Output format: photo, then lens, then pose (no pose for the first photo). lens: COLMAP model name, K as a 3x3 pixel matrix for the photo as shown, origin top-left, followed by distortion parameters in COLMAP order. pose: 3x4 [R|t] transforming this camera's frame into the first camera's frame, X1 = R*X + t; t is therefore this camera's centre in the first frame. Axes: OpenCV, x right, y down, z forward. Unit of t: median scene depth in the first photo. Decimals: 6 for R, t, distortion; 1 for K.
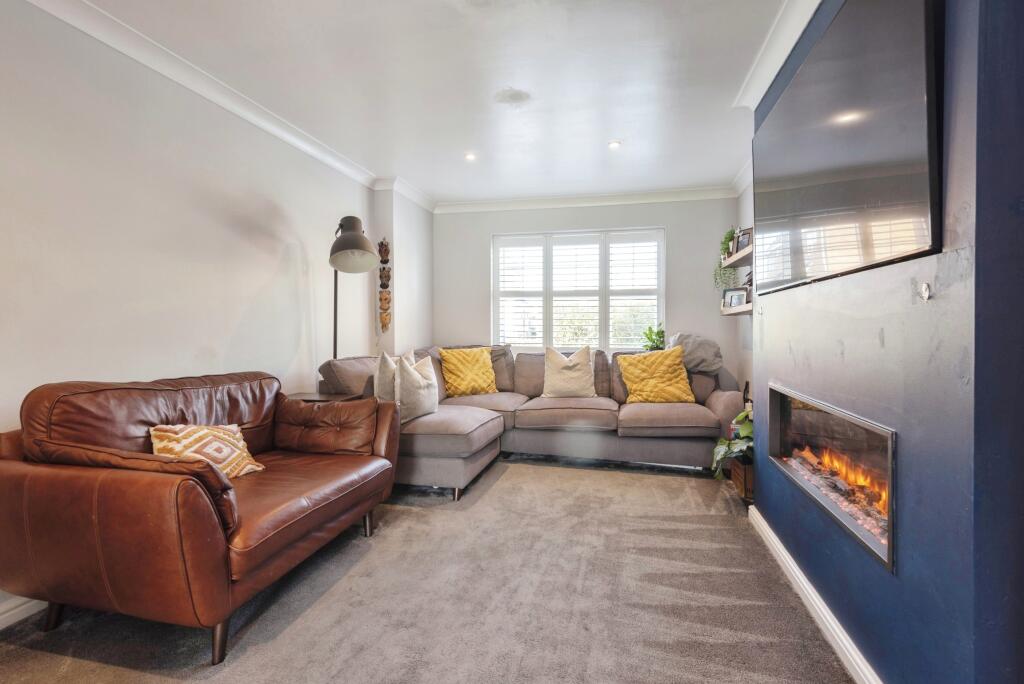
lens RADIAL K [[464.0, 0, 515.7], [0, 464.0, 328.4], [0, 0, 1]] dist [0.029991, 0.000026]
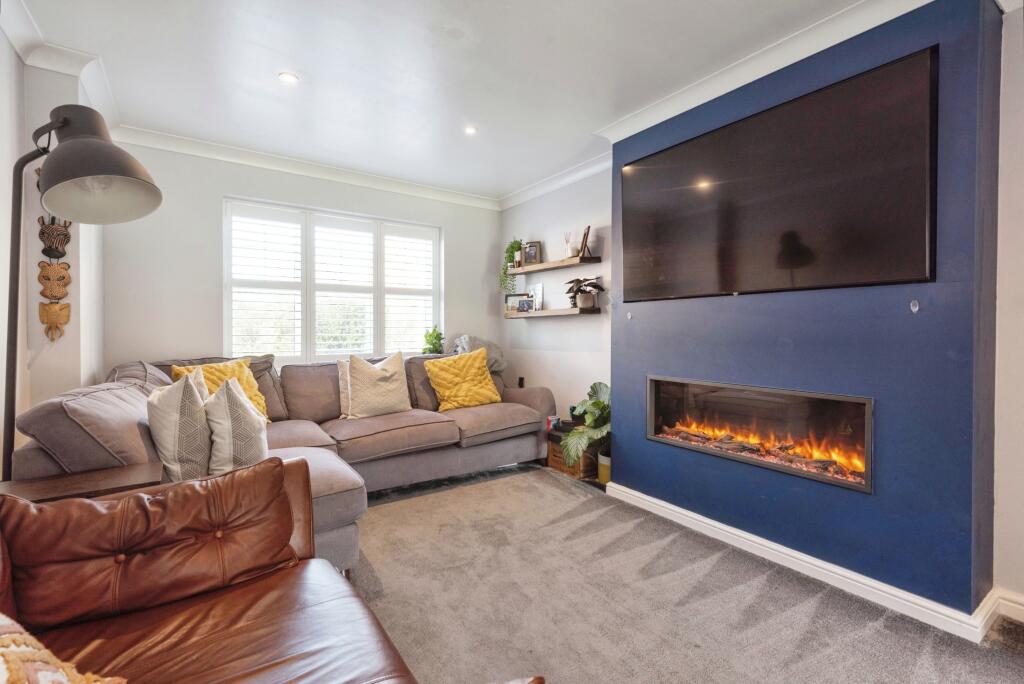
lens RADIAL K [[464.0, 0, 515.7], [0, 464.0, 328.4], [0, 0, 1]] dist [0.029991, 0.000026]
pose [[0.665148, -0.003379, 0.746704, -0.364682], [0.001113, 0.999993, 0.003534, -0.008622], [-0.746711, -0.001520, 0.665147, 0.280337]]
